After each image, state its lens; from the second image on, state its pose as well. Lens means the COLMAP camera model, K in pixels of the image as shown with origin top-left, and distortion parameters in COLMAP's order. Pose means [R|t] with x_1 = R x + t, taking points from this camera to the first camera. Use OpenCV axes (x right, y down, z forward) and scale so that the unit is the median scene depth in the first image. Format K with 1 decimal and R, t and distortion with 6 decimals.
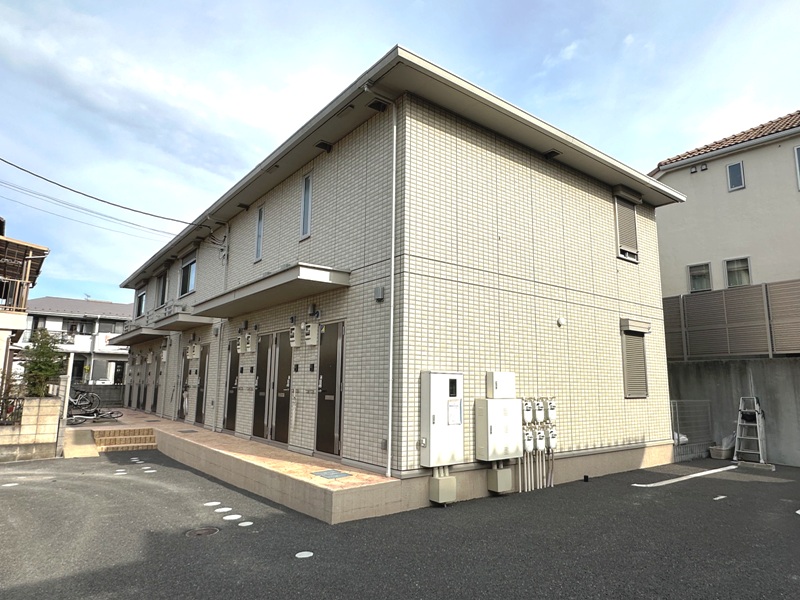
lens RADIAL K [[489.6, 0, 396.5], [0, 489.6, 306.4], [0, 0, 1]] dist [0.002358, -0.002096]
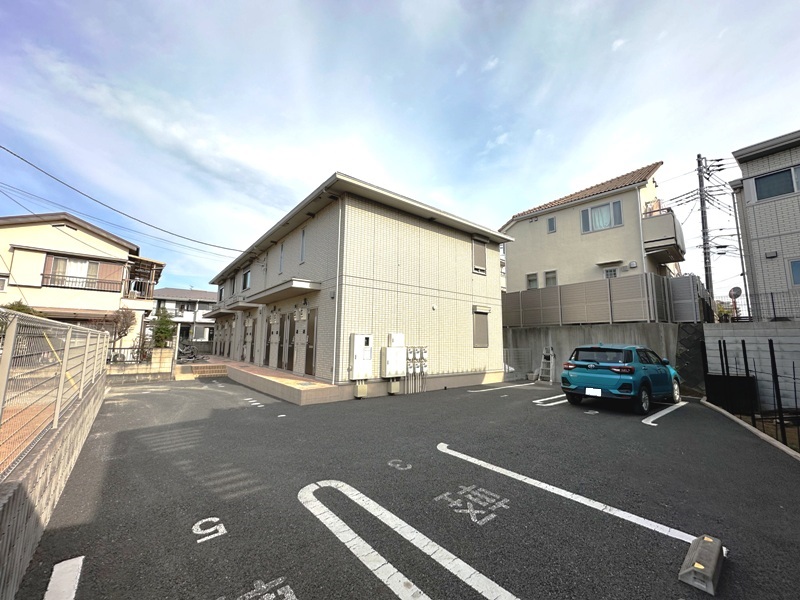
lens RADIAL K [[319.6, 0, 403.5], [0, 319.6, 300.5], [0, 0, 1]] dist [-0.000966, 0.000361]
pose [[0.999850, 0.000573, 0.017296, 0.170162], [-0.001083, 0.999563, 0.029531, -0.029667], [-0.017271, -0.029546, 0.999414, -0.222070]]
